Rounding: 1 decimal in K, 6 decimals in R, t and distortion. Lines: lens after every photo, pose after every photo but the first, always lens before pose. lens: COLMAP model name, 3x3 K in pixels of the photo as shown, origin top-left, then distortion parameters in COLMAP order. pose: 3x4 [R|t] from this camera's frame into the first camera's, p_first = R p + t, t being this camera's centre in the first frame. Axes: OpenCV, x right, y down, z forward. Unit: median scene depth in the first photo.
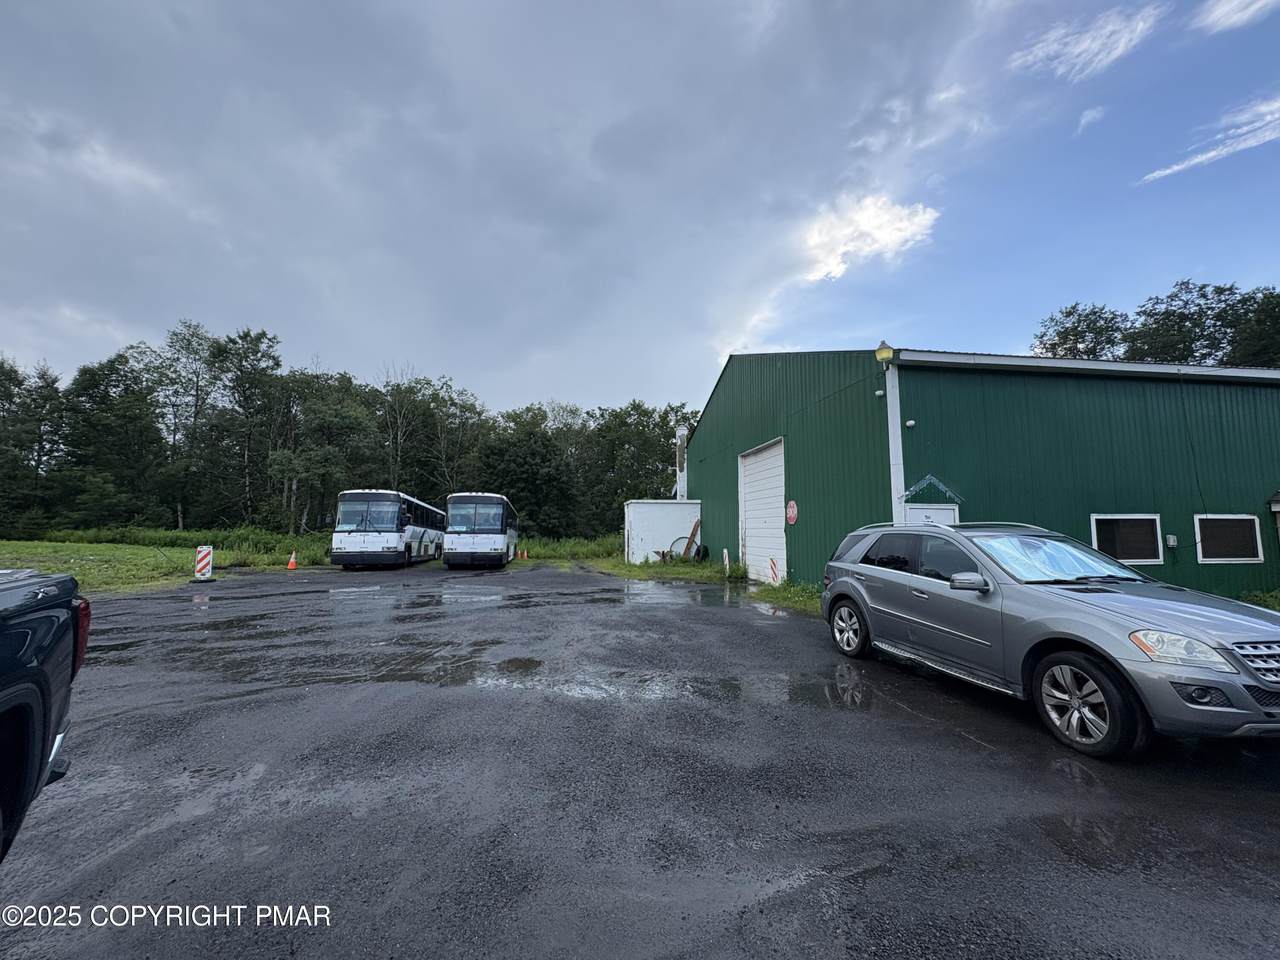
lens RADIAL K [[513.8, 0, 643.6], [0, 513.8, 476.1], [0, 0, 1]] dist [0.000027, 0.000041]
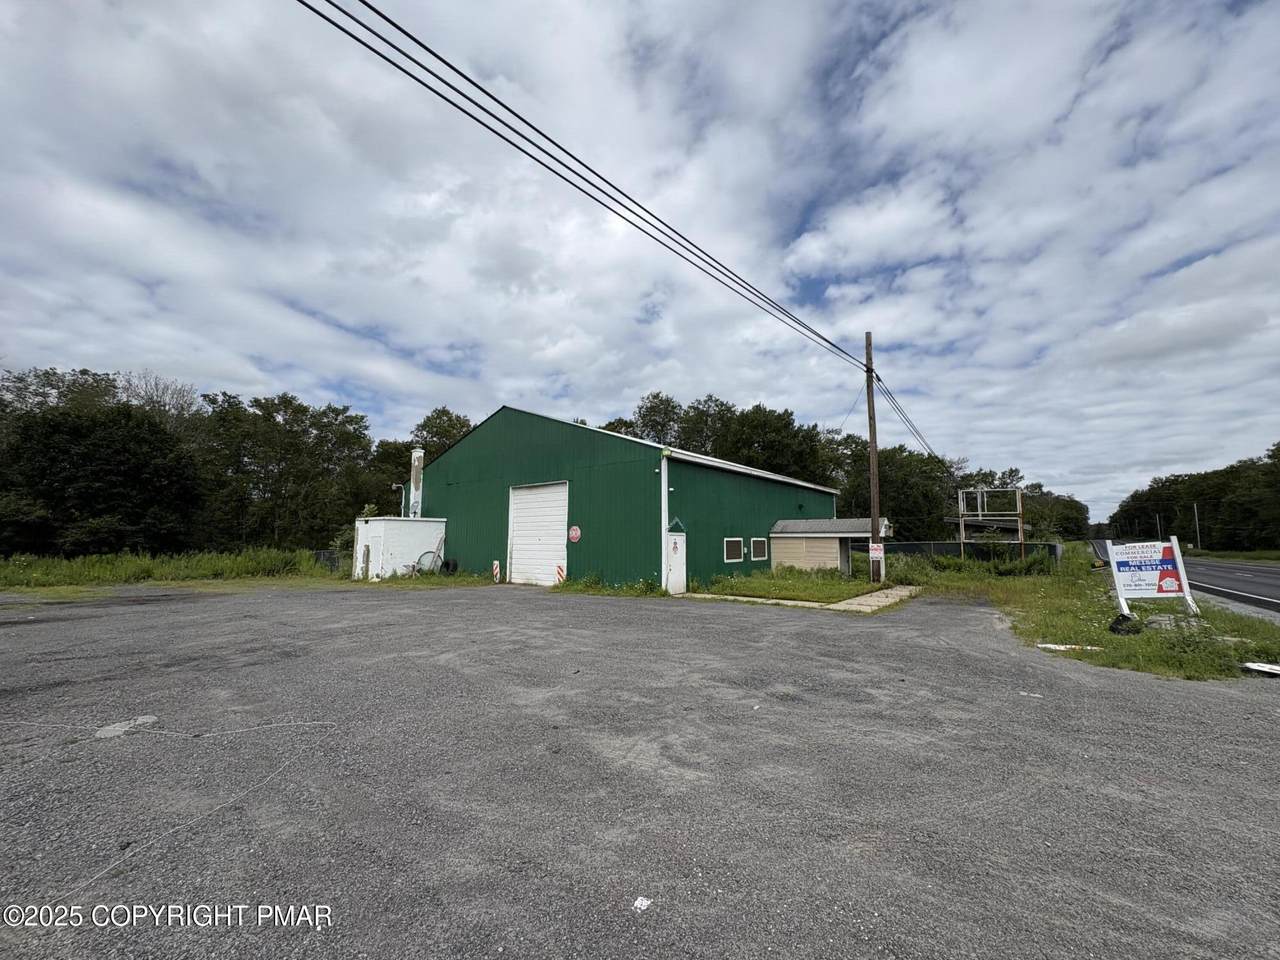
lens RADIAL K [[513.8, 0, 643.6], [0, 513.8, 476.1], [0, 0, 1]] dist [0.000027, 0.000041]
pose [[0.732452, 0.087072, 0.675228, -0.317503], [-0.070417, 0.996158, -0.052071, -0.017441], [-0.677167, -0.009408, 0.735769, -0.121740]]
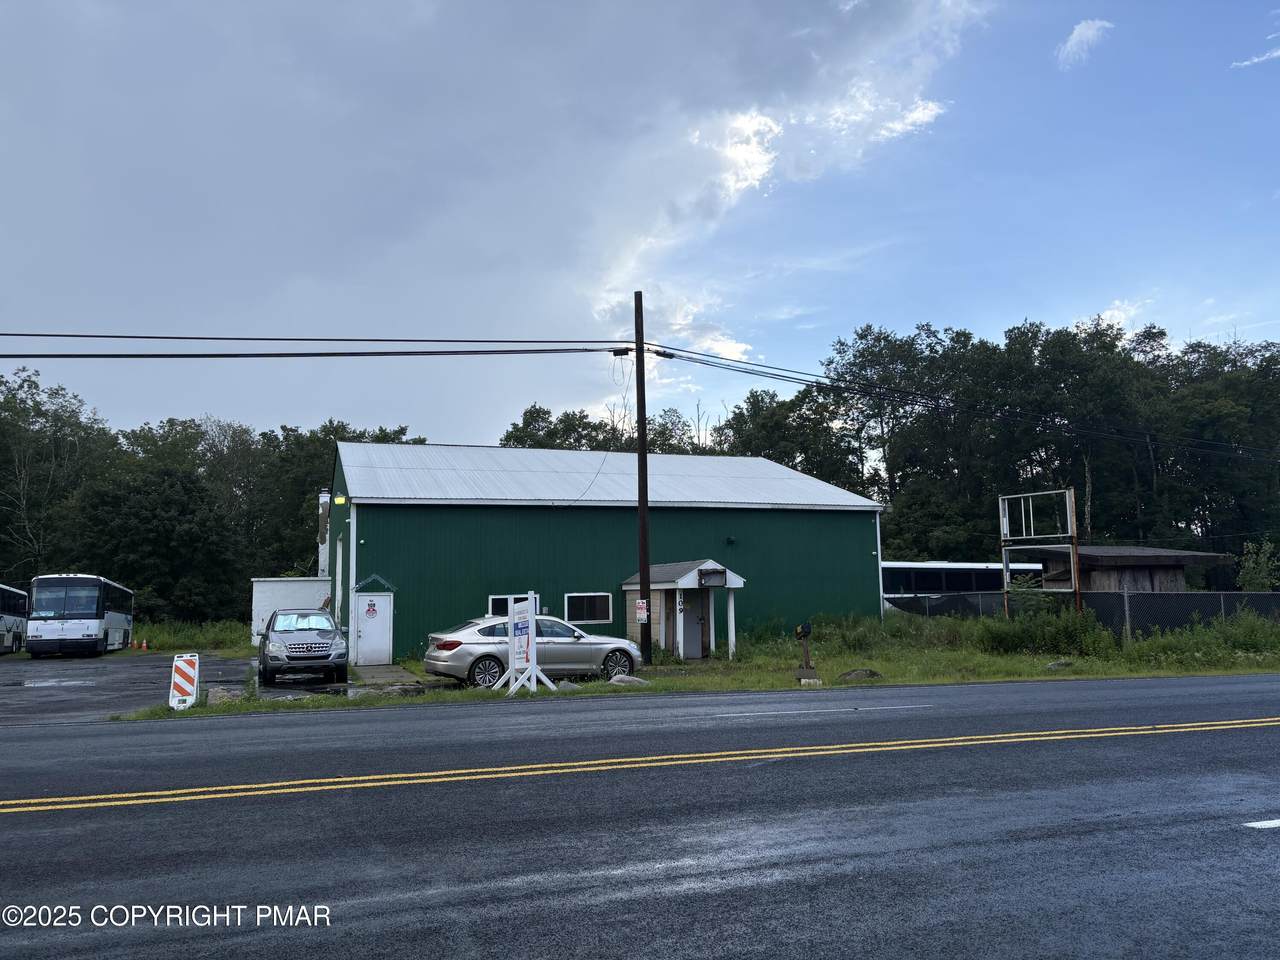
lens RADIAL K [[945.3, 0, 640.0], [0, 945.3, 480.0], [0, 0, 1]] dist [0.084257, -0.090713]
pose [[0.979572, 0.004167, 0.201053, 0.293225], [0.000059, 0.999779, -0.021009, -0.088769], [-0.201096, 0.020591, 0.979355, -0.793619]]
